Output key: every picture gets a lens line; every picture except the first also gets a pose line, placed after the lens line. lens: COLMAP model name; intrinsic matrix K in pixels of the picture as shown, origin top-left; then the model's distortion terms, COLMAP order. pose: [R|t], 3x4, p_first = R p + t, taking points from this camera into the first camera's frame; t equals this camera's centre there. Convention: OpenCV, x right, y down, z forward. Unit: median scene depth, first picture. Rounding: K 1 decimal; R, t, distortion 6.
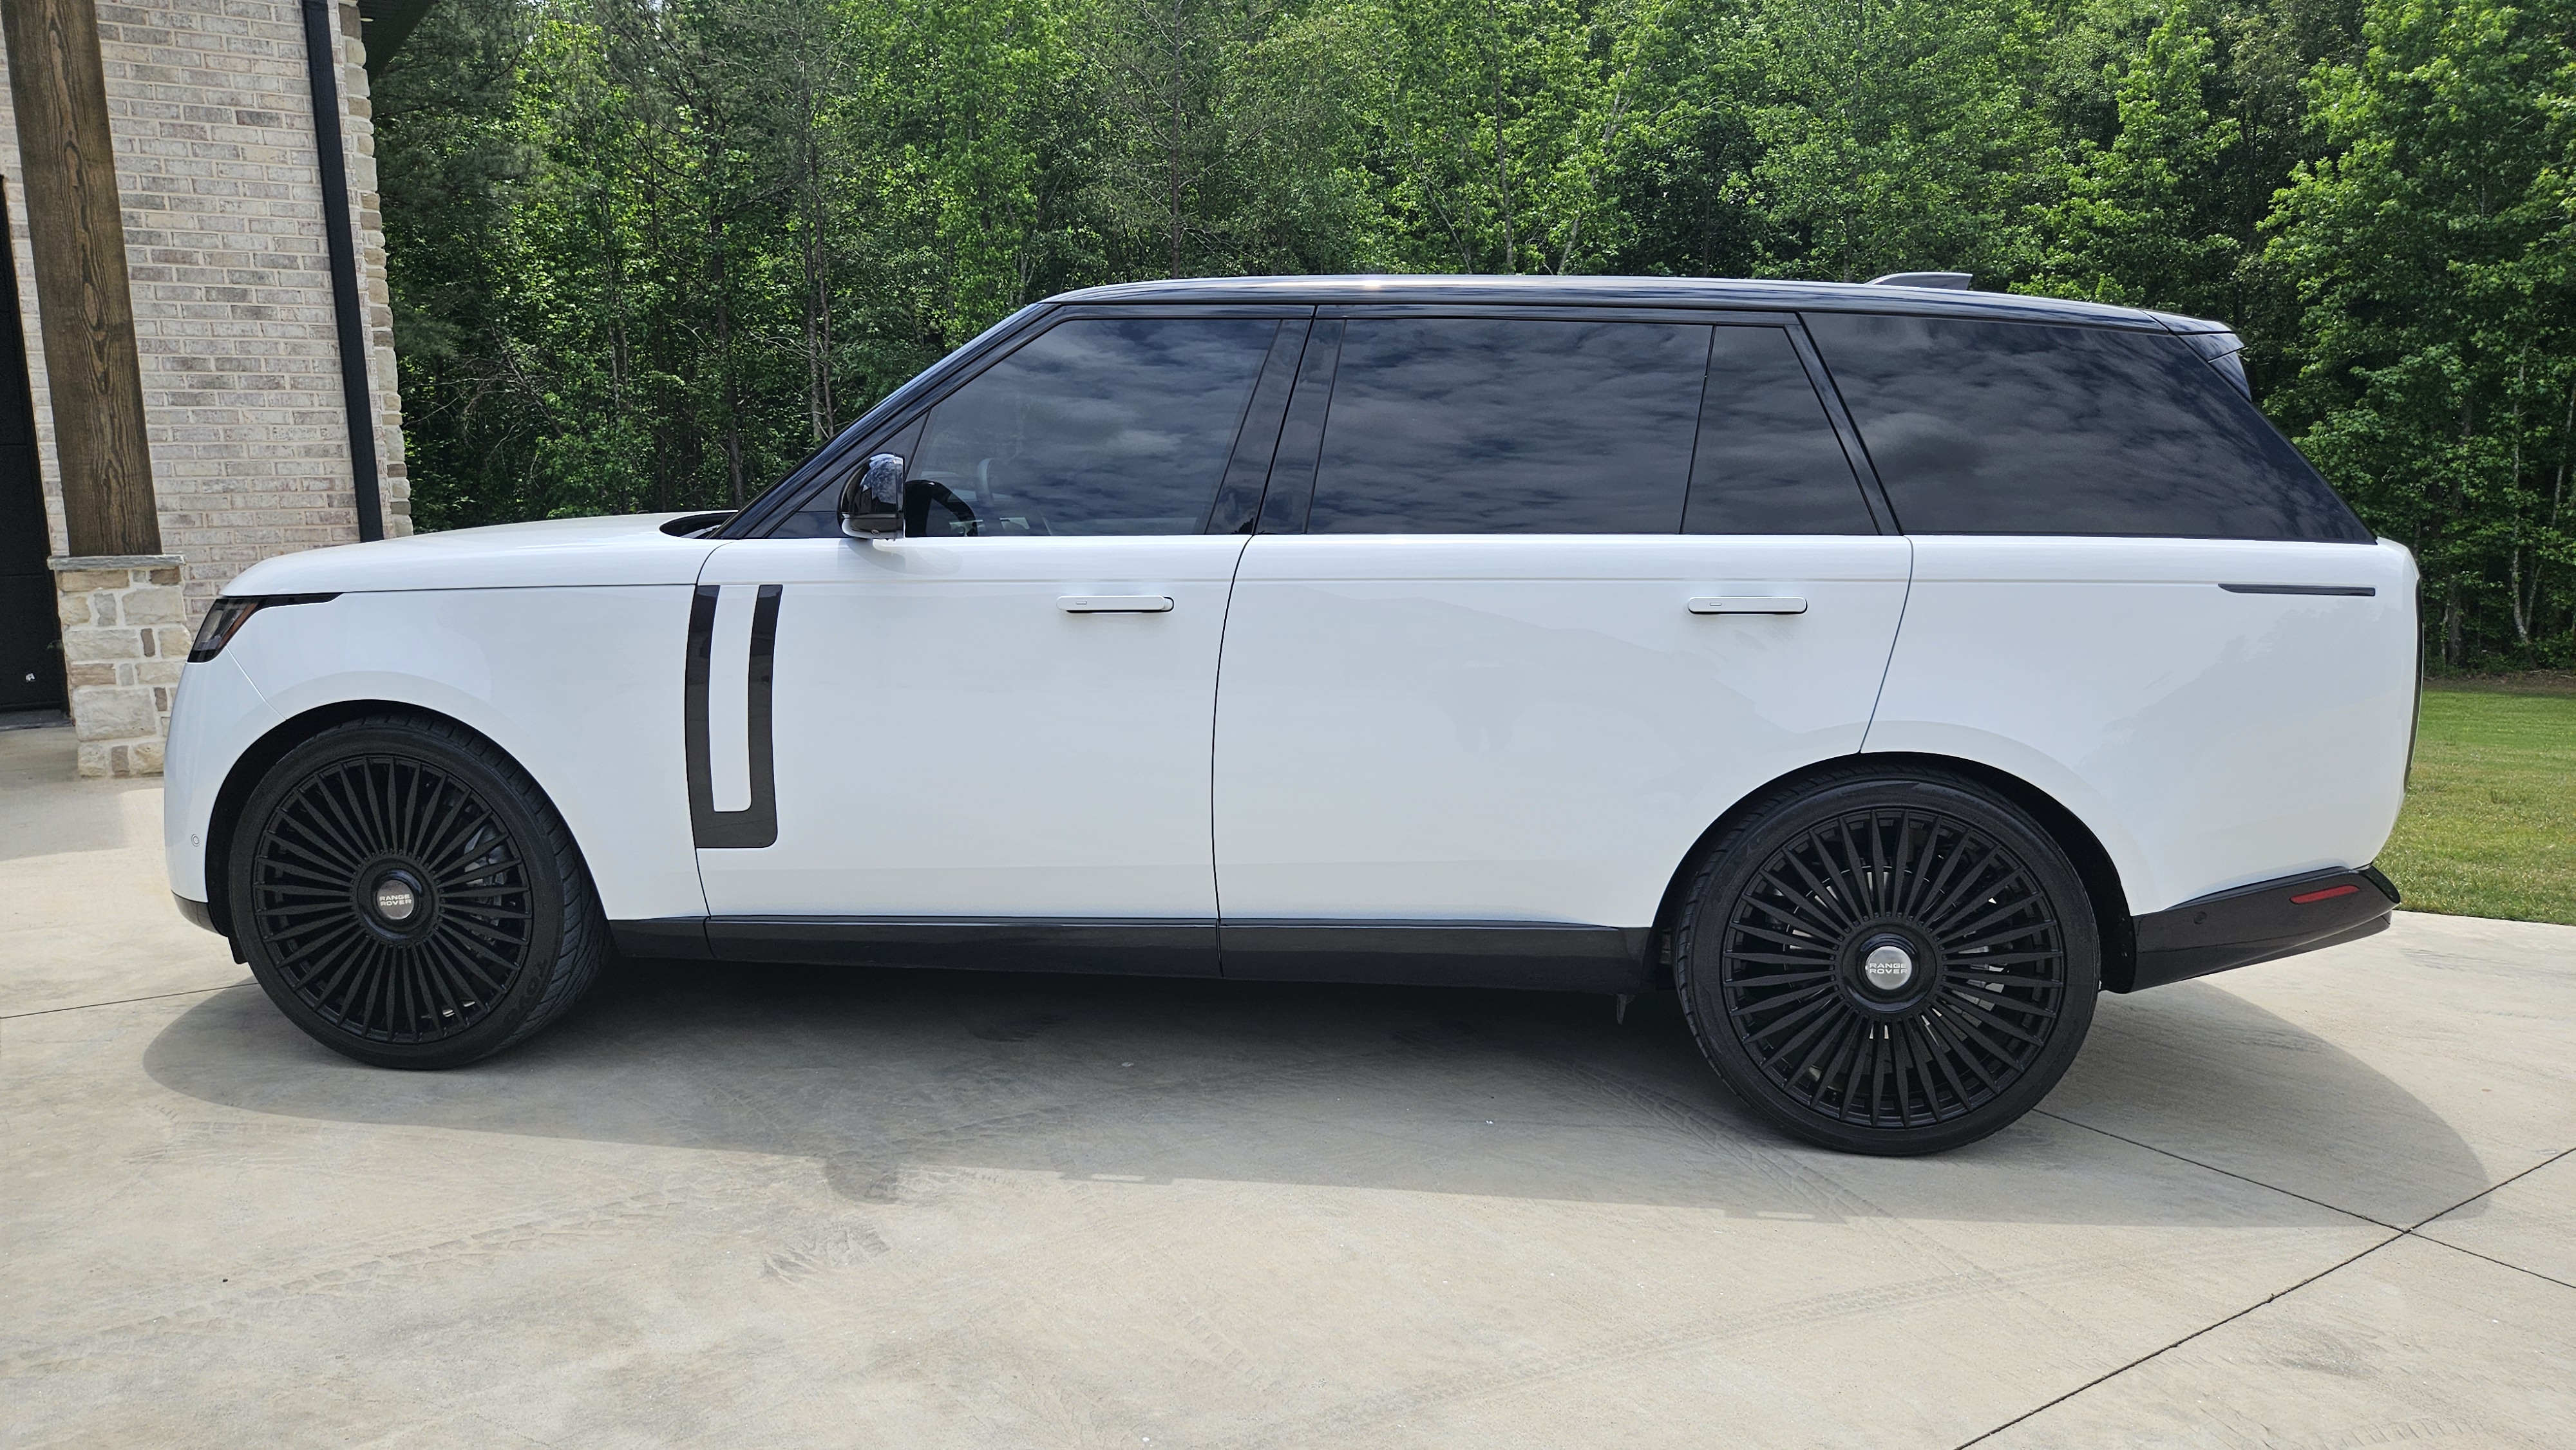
lens RADIAL K [[1777.6, 0, 1282.9], [0, 1777.6, 708.7], [0, 0, 1]] dist [0.022757, -0.007119]
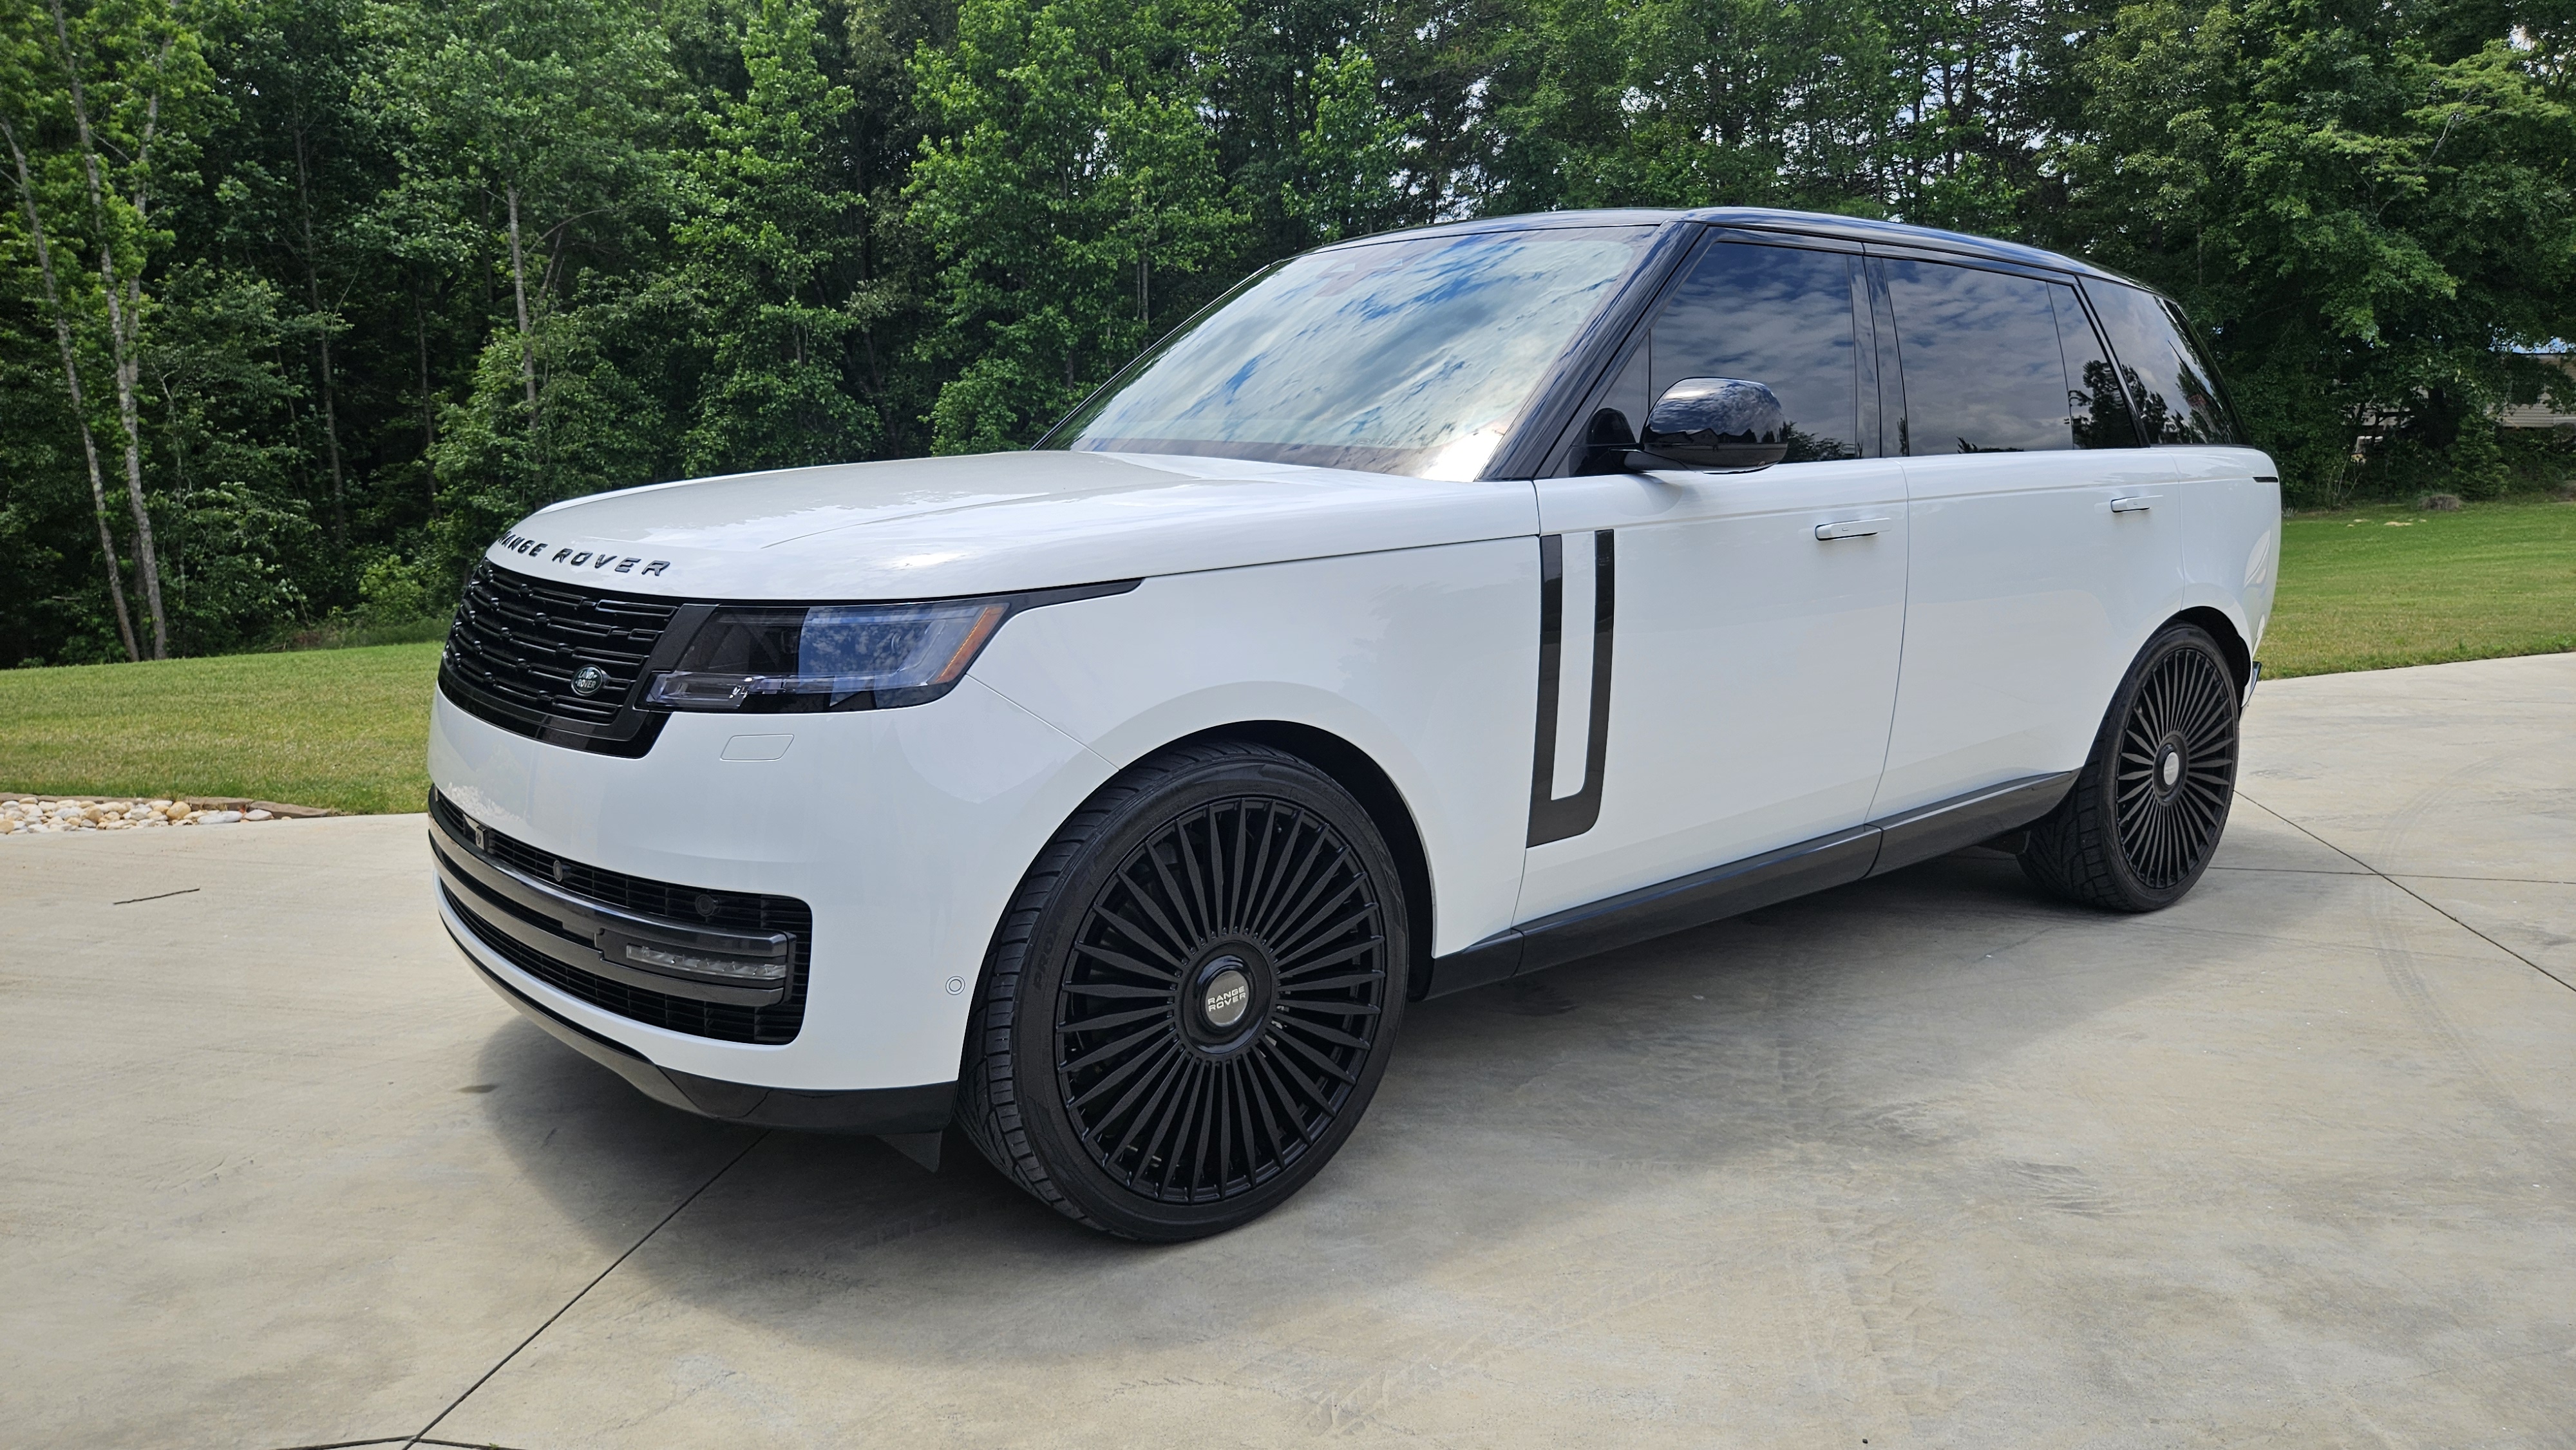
lens RADIAL K [[1777.6, 0, 1282.9], [0, 1777.6, 708.7], [0, 0, 1]] dist [0.022757, -0.007119]
pose [[0.675360, -0.120353, 0.727601, -0.163799], [0.096120, 0.992543, 0.074959, -0.009943], [-0.731197, 0.019313, 0.681893, 0.081903]]
